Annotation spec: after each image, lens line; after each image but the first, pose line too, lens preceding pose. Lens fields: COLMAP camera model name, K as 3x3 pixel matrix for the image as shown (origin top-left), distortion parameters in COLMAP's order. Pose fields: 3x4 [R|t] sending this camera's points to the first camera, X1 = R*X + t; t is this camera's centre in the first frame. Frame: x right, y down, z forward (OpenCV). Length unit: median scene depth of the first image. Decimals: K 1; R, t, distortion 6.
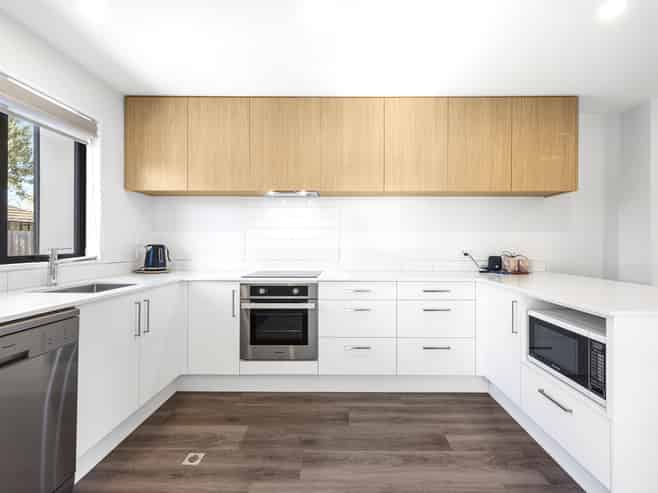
lens RADIAL K [[268.8, 0, 329.0], [0, 268.8, 246.5], [0, 0, 1]] dist [0.000781, -0.000008]
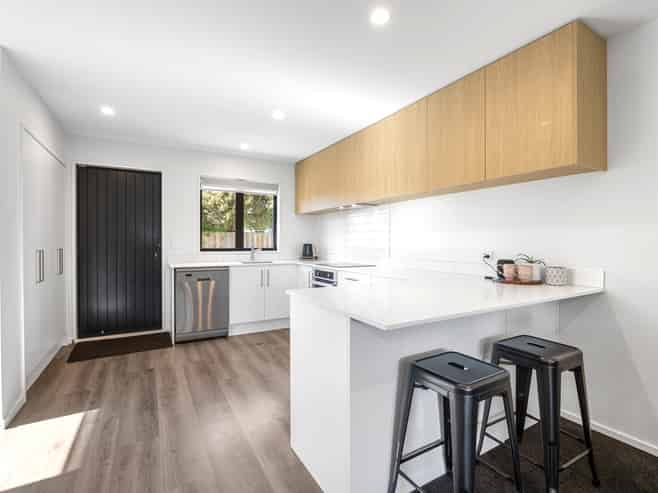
lens RADIAL K [[300.1, 0, 329.0], [0, 300.1, 246.5], [0, 0, 1]] dist [-0.002327, -0.000230]
pose [[0.529463, 0.009496, -0.848280, 1.121313], [-0.009354, 0.999942, 0.005355, -0.002334], [0.848281, 0.005099, 0.529522, 0.103831]]
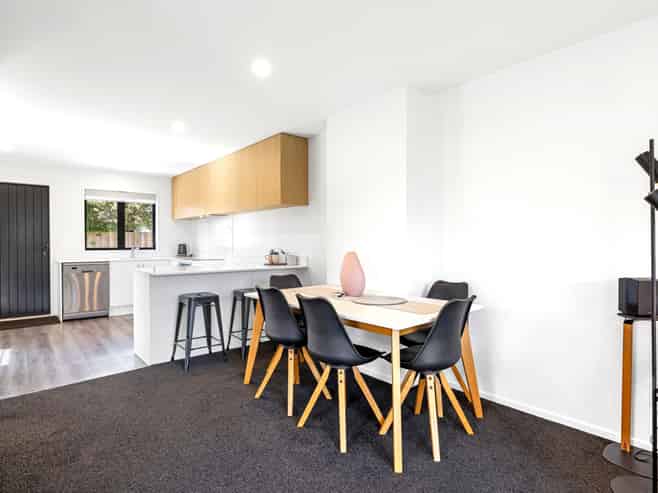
lens RADIAL K [[337.4, 0, 316.4], [0, 337.4, 248.9], [0, 0, 1]] dist [0.000626, 0.000455]
pose [[0.669852, 0.011012, -0.742413, 2.158112], [-0.005081, 0.999935, 0.010247, -0.000142], [0.742478, -0.003092, 0.669864, 0.003139]]
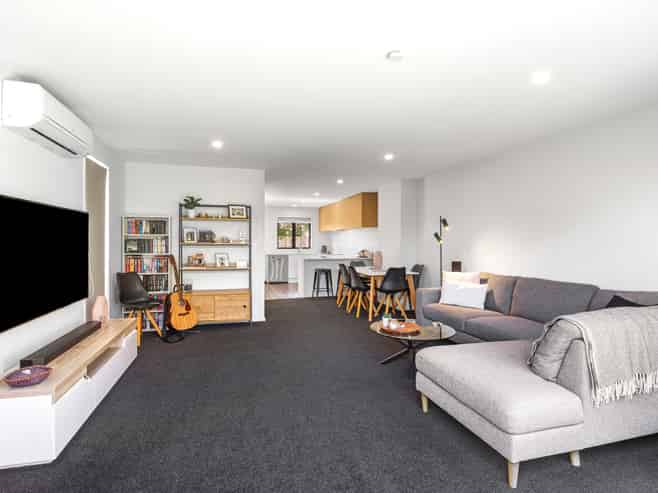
lens RADIAL K [[300.1, 0, 329.0], [0, 300.1, 246.5], [0, 0, 1]] dist [-0.002327, -0.000230]
pose [[0.319207, 0.008171, -0.947650, 3.512960], [-0.015365, 0.999876, 0.003446, -0.013197], [0.947560, 0.013460, 0.319293, -0.275468]]
